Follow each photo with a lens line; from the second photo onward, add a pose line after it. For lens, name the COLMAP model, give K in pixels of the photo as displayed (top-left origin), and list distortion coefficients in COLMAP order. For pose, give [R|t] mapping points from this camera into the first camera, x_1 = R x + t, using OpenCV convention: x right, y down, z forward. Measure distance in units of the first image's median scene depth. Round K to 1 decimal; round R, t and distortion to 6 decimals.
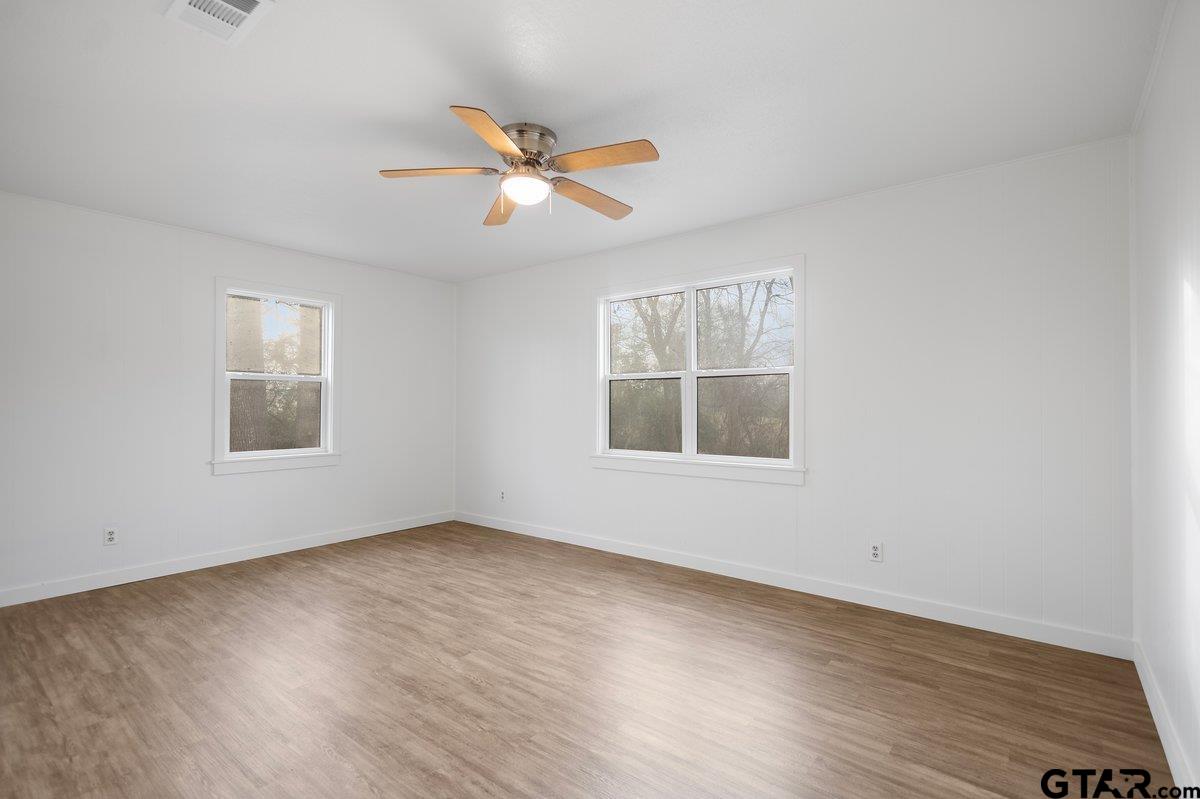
lens RADIAL K [[559.4, 0, 600.7], [0, 559.4, 398.9], [0, 0, 1]] dist [0.009922, -0.003974]
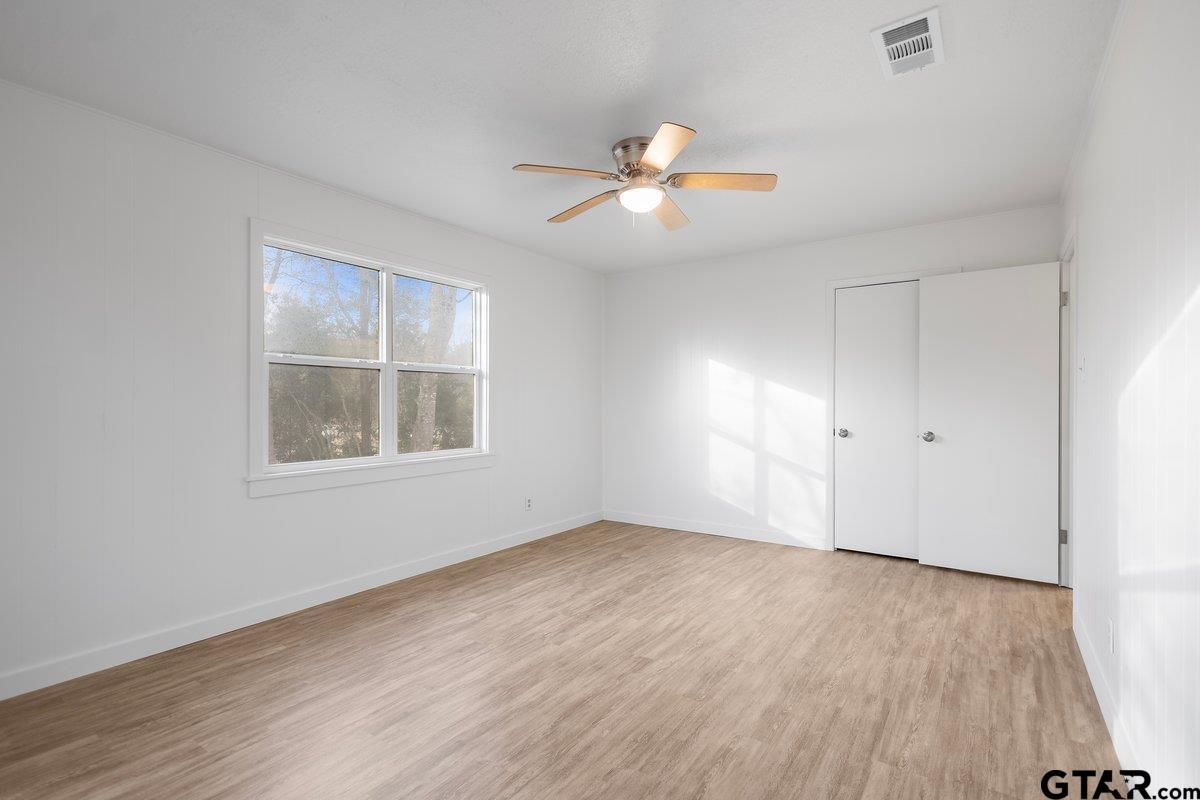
lens RADIAL K [[559.4, 0, 600.7], [0, 559.4, 411.5], [0, 0, 1]] dist [0.009922, -0.003974]
pose [[-0.065581, -0.014372, 0.997744, -1.029679], [-0.011999, 0.999835, 0.013613, 0.015639], [-0.997775, -0.011079, -0.065743, 0.987544]]
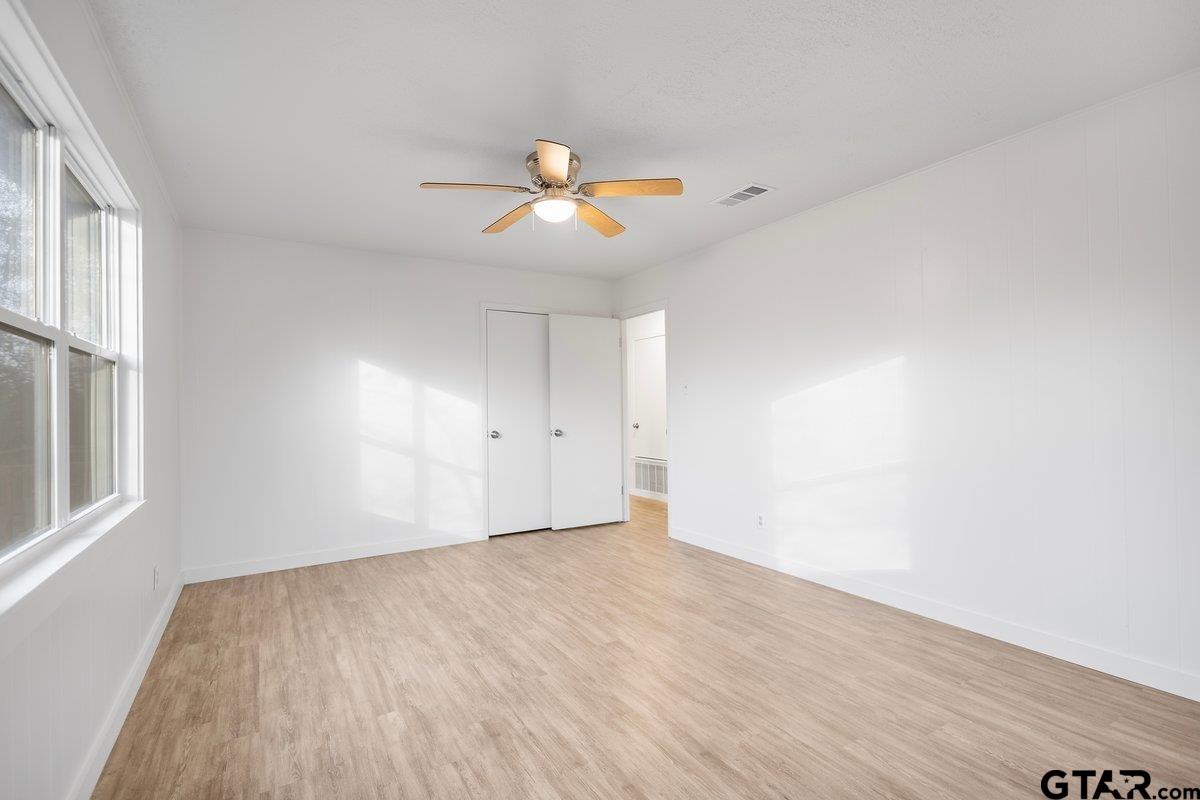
lens RADIAL K [[559.4, 0, 598.0], [0, 559.4, 403.3], [0, 0, 1]] dist [0.009922, -0.003974]
pose [[-0.939450, 0.015480, 0.342337, -0.501732], [0.009733, 0.999781, -0.018499, 0.024497], [-0.342549, -0.014047, -0.939395, 1.722708]]
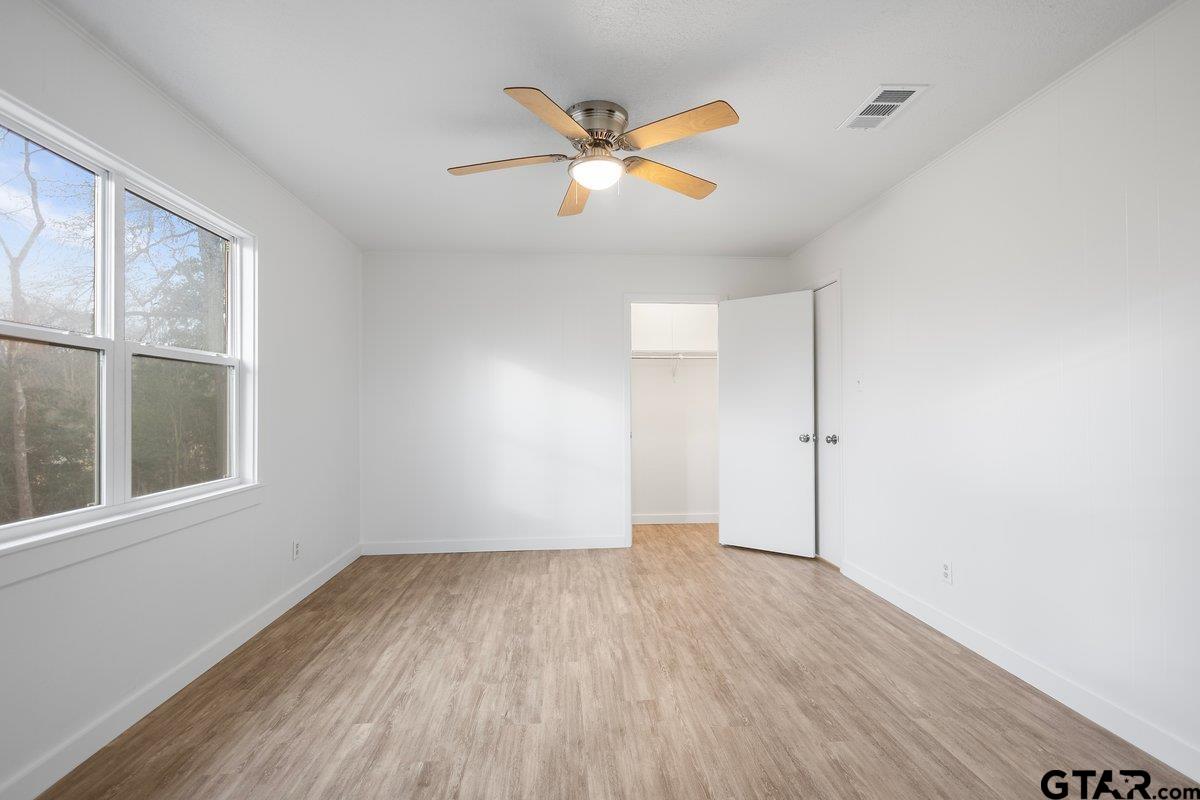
lens RADIAL K [[559.4, 0, 596.9], [0, 559.4, 406.1], [0, 0, 1]] dist [0.009922, -0.003974]
pose [[-0.679261, 0.006918, 0.733864, -0.699586], [-0.003693, 0.999911, -0.012845, 0.021232], [-0.733888, -0.011435, -0.679175, 1.405091]]
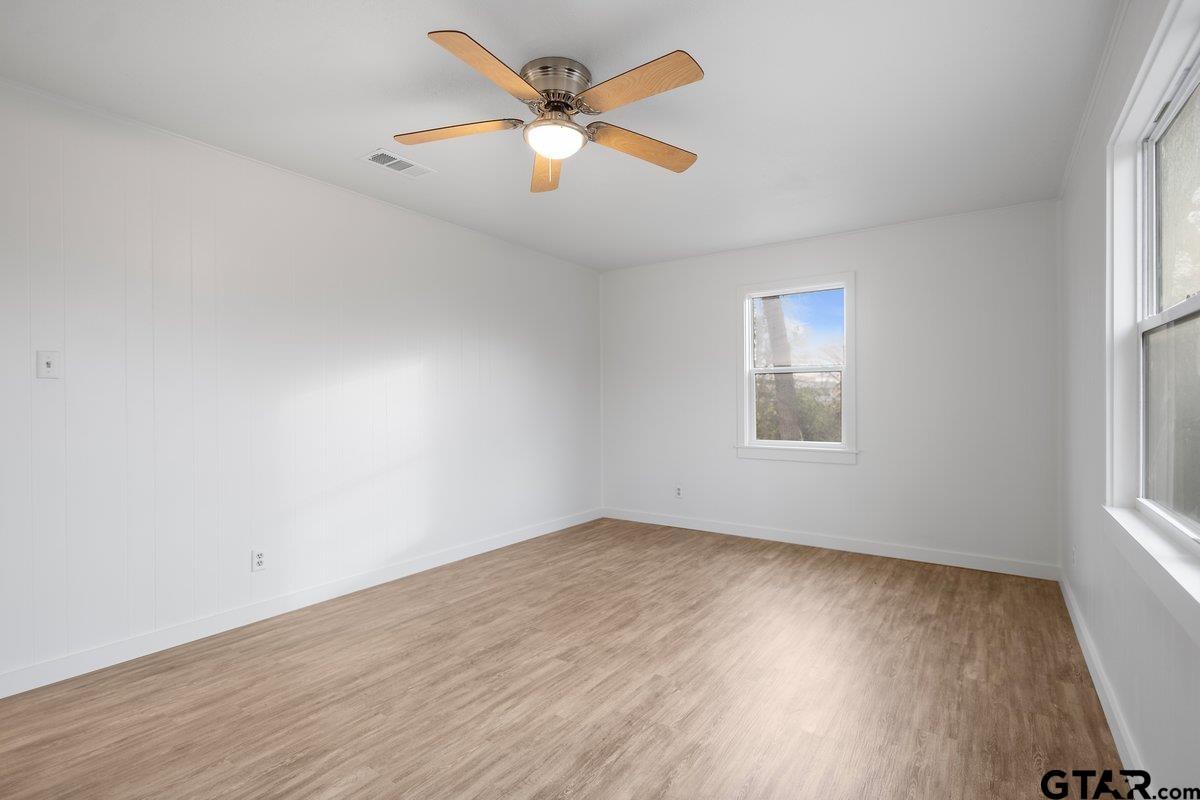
lens RADIAL K [[559.4, 0, 602.6], [0, 559.4, 401.9], [0, 0, 1]] dist [0.009922, -0.003974]
pose [[0.071730, 0.003829, -0.997417, 0.615732], [0.016214, 0.999856, 0.005005, 0.011957], [0.997292, -0.016531, 0.071657, 0.867829]]
